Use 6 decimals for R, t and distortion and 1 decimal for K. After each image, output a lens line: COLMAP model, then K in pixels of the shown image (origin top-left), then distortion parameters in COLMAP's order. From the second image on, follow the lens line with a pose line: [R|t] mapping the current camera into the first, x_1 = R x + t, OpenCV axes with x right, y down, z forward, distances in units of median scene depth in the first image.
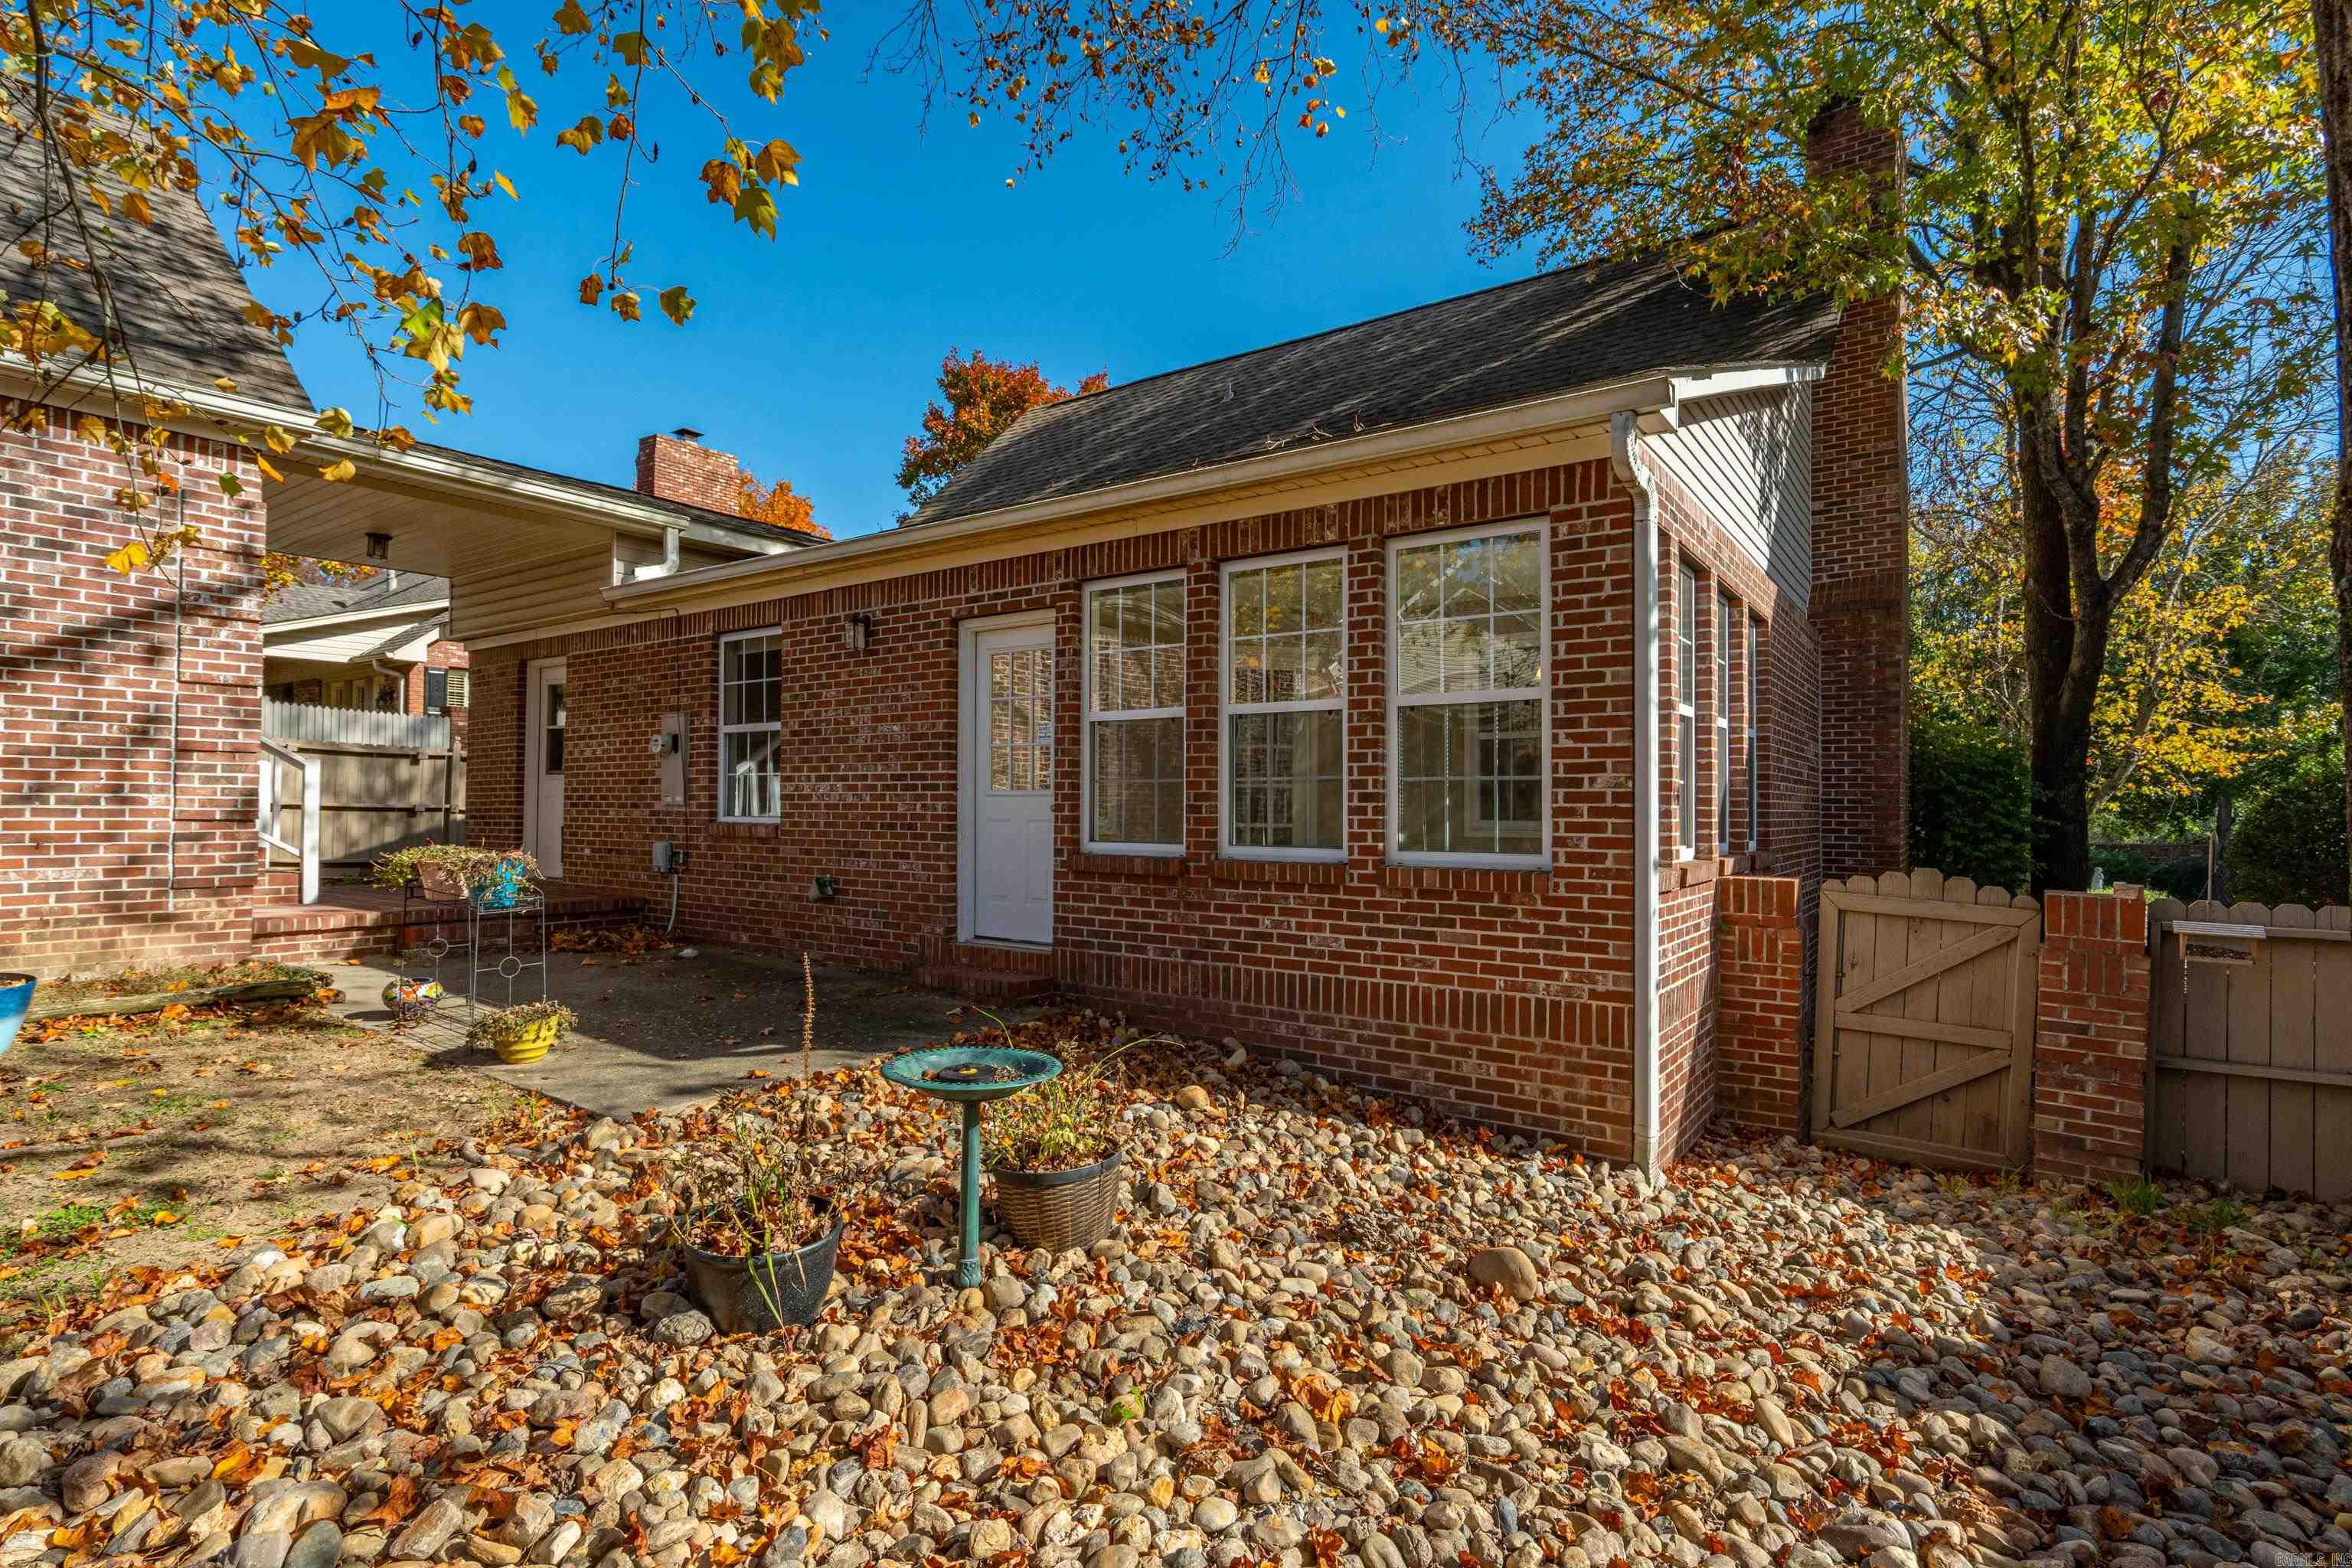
lens RADIAL K [[1147.1, 0, 1177.1], [0, 1147.1, 791.2], [0, 0, 1]] dist [-0.004942, -0.000162]
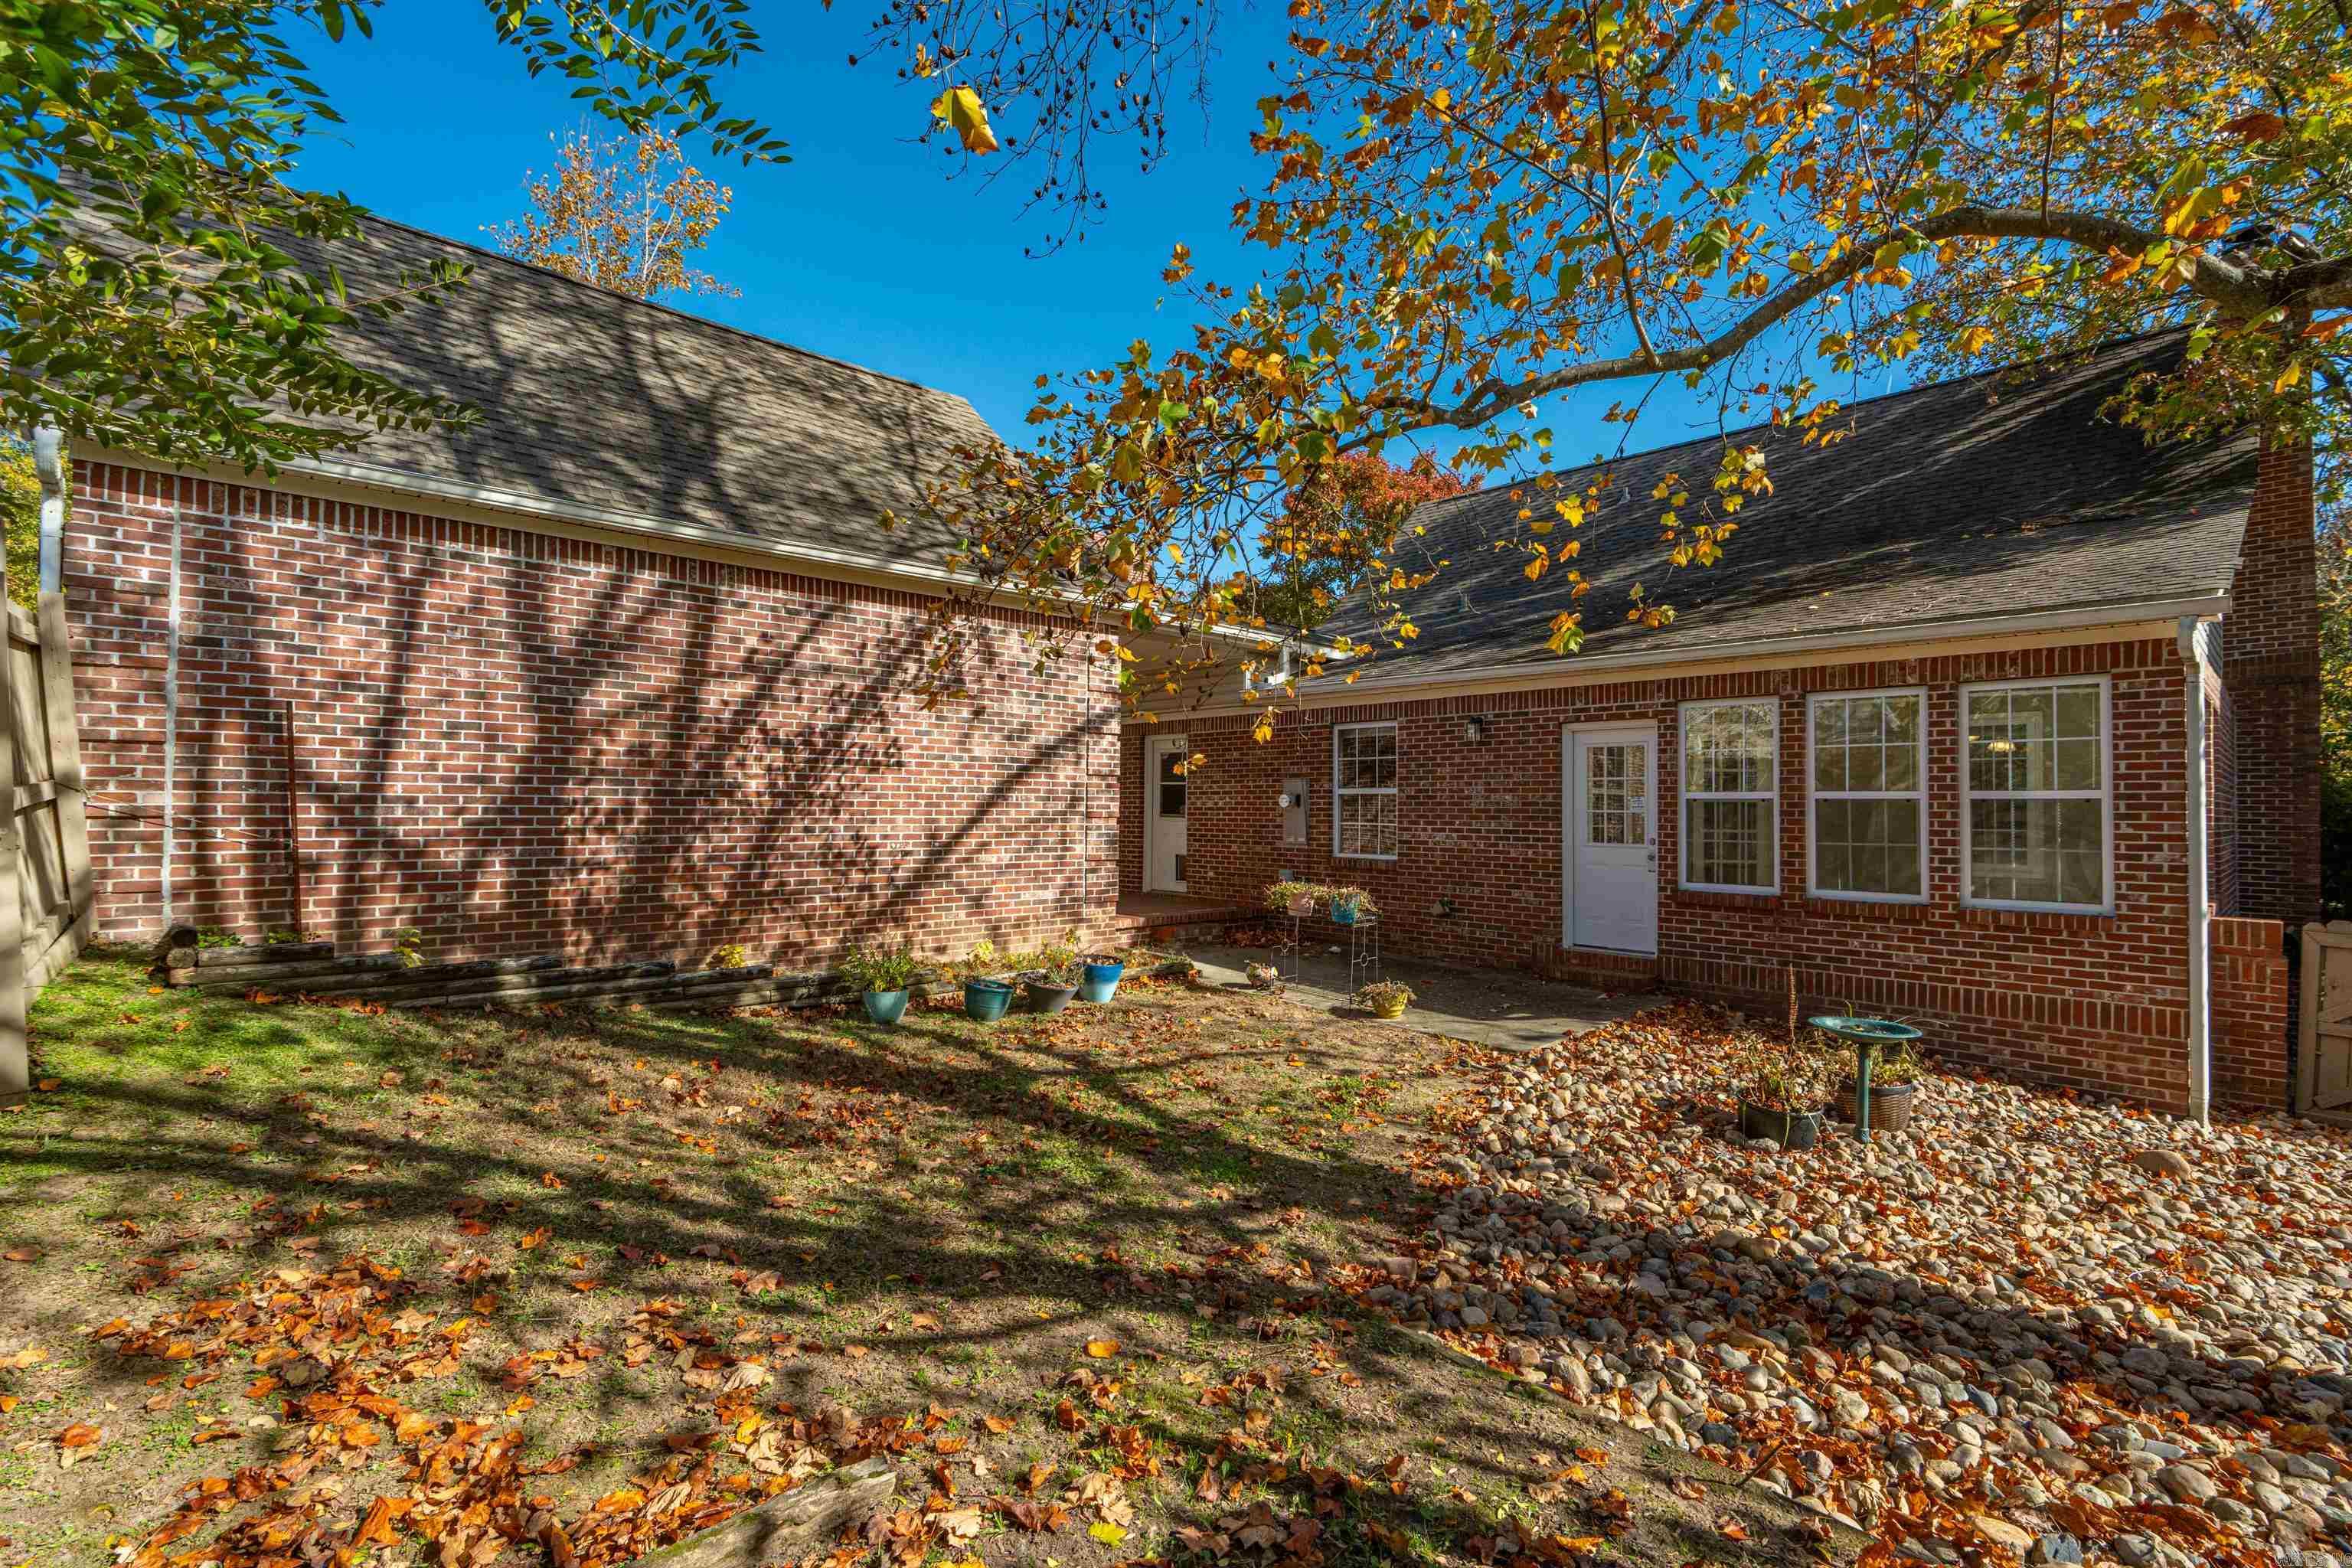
lens RADIAL K [[1070.2, 0, 1174.5], [0, 1070.2, 788.8], [0, 0, 1]] dist [-0.001280, 0.001064]
pose [[0.980787, -0.000617, -0.195080, -0.443386], [-0.000761, 0.999975, -0.006985, -0.063085], [0.195080, 0.007000, 0.980762, -0.441036]]
